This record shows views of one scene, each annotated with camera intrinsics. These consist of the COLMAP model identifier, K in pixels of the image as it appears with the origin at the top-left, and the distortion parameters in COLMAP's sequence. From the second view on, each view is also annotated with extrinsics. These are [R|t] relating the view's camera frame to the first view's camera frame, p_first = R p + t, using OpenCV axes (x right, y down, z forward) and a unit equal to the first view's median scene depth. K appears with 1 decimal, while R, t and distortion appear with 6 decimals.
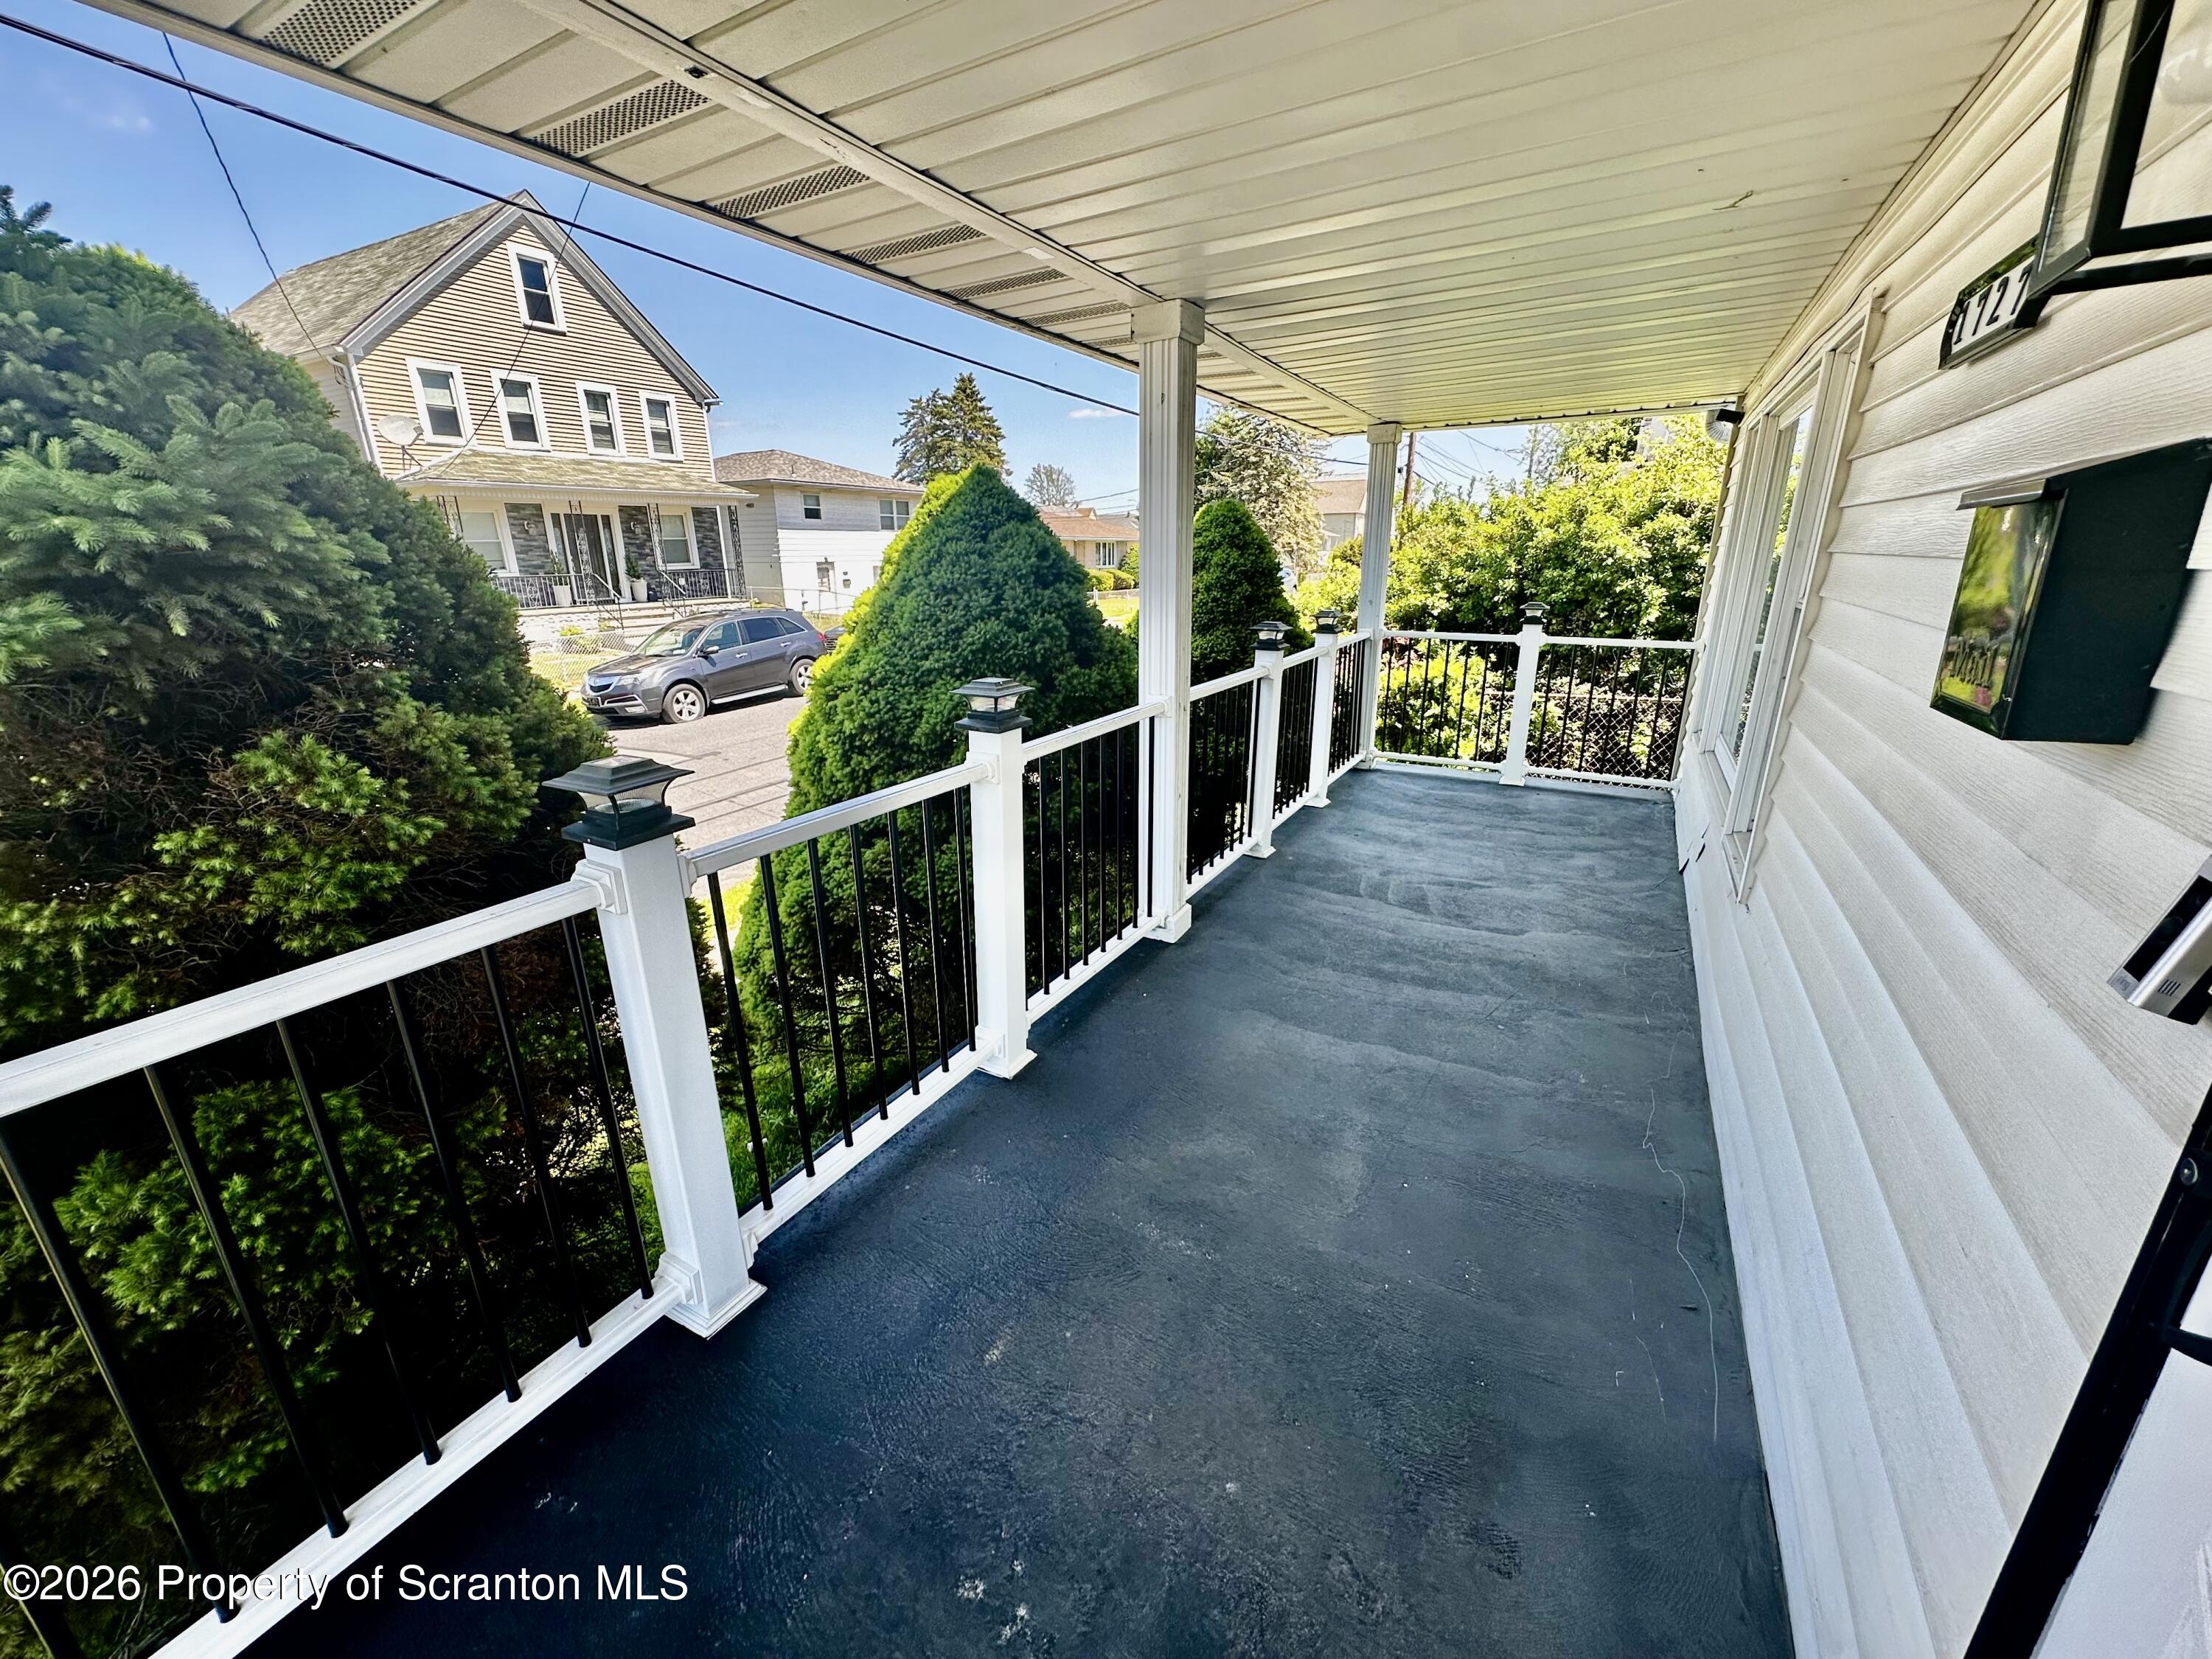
lens RADIAL K [[885.3, 0, 1099.7], [0, 885.3, 829.7], [0, 0, 1]] dist [-0.003312, 0.000629]
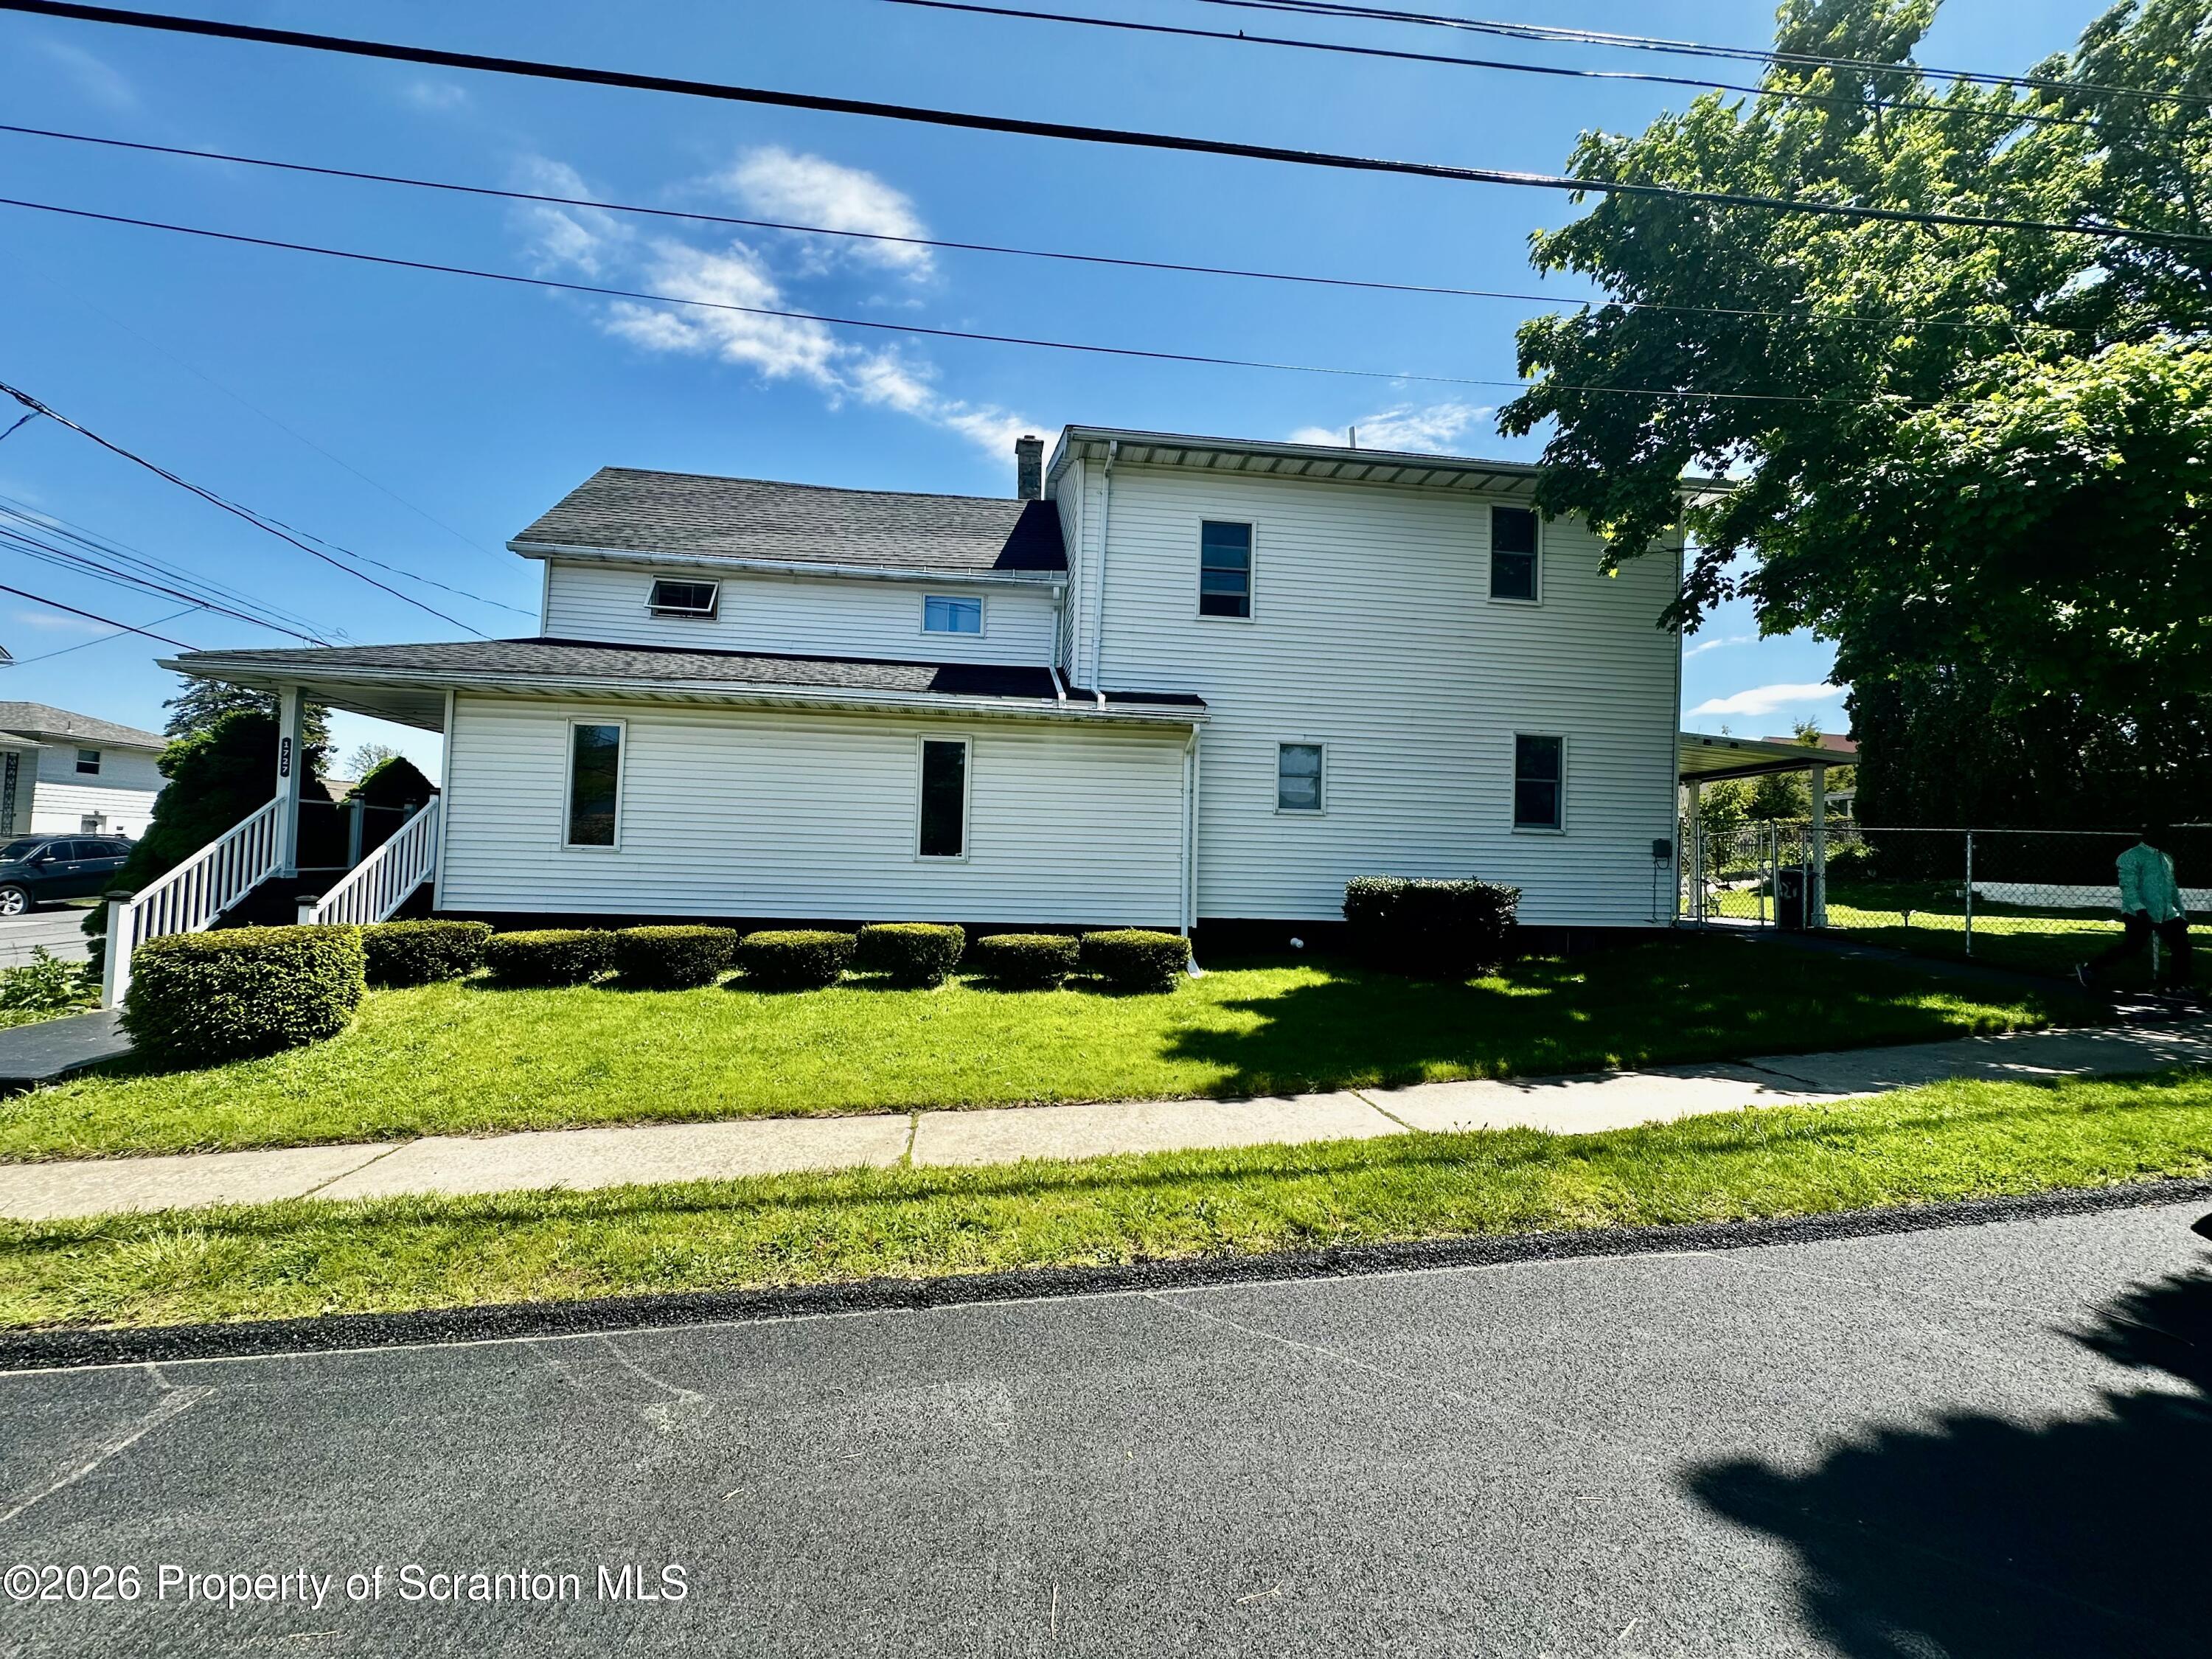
lens RADIAL K [[885.3, 0, 1099.7], [0, 885.3, 829.7], [0, 0, 1]] dist [-0.003312, 0.000629]
pose [[0.802363, 0.051975, 0.594570, 0.005691], [0.146120, 0.948778, -0.280125, 0.157419], [-0.578674, 0.311640, 0.753669, -0.397347]]
